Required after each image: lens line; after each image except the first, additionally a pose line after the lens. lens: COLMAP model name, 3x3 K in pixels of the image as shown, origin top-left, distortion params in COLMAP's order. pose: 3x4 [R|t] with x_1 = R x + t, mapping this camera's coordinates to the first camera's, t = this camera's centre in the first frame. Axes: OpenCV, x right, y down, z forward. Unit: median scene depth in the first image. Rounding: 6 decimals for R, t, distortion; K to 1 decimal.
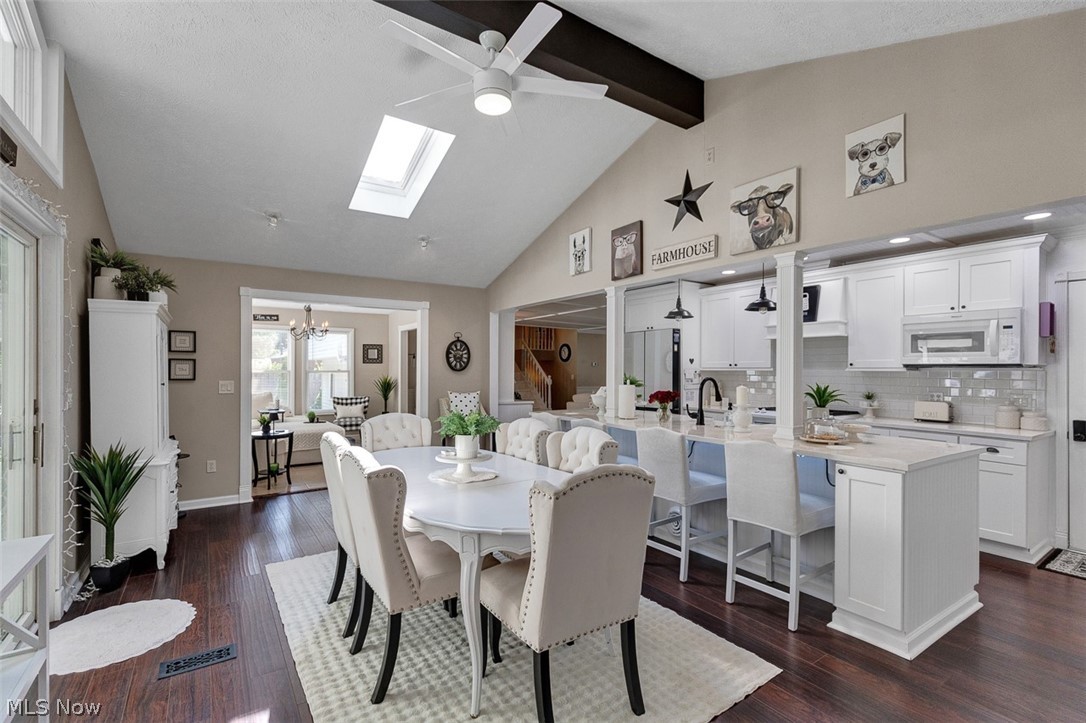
lens RADIAL K [[492.6, 0, 528.9], [0, 492.6, 377.1], [0, 0, 1]] dist [0.003326, -0.000945]
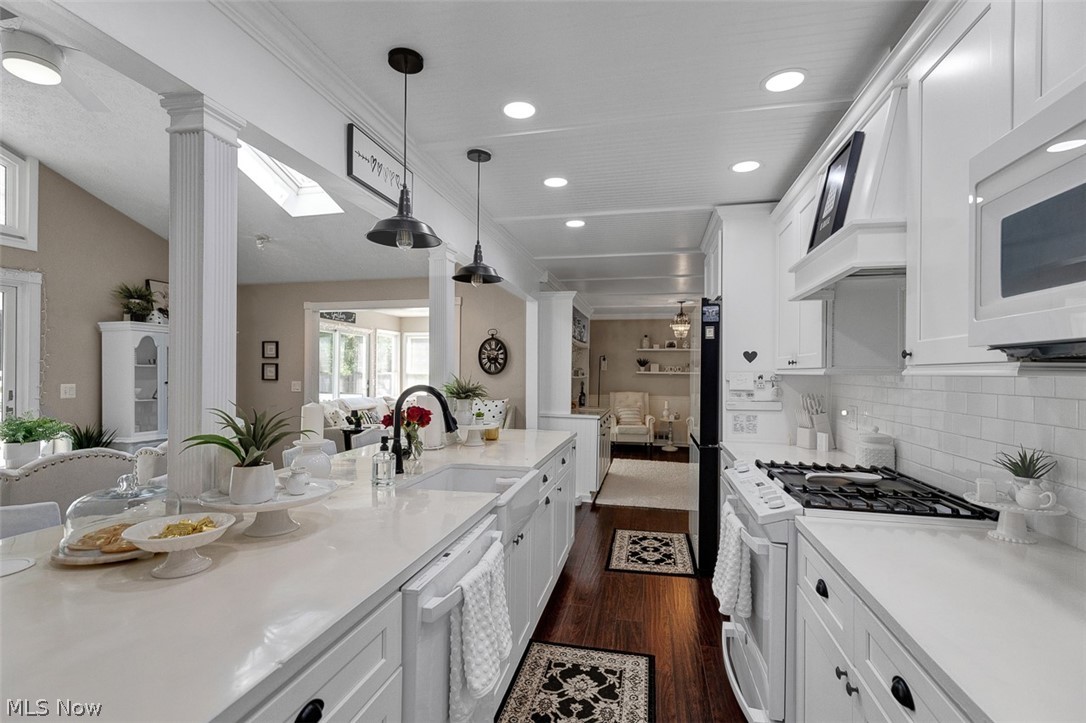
lens RADIAL K [[492.6, 0, 543.6], [0, 492.6, 381.6], [0, 0, 1]] dist [0.003326, -0.000945]
pose [[0.695617, 0.013888, -0.718278, 0.854512], [-0.014395, 0.999882, 0.005392, -0.008348], [0.718269, 0.006589, 0.695735, 0.739132]]
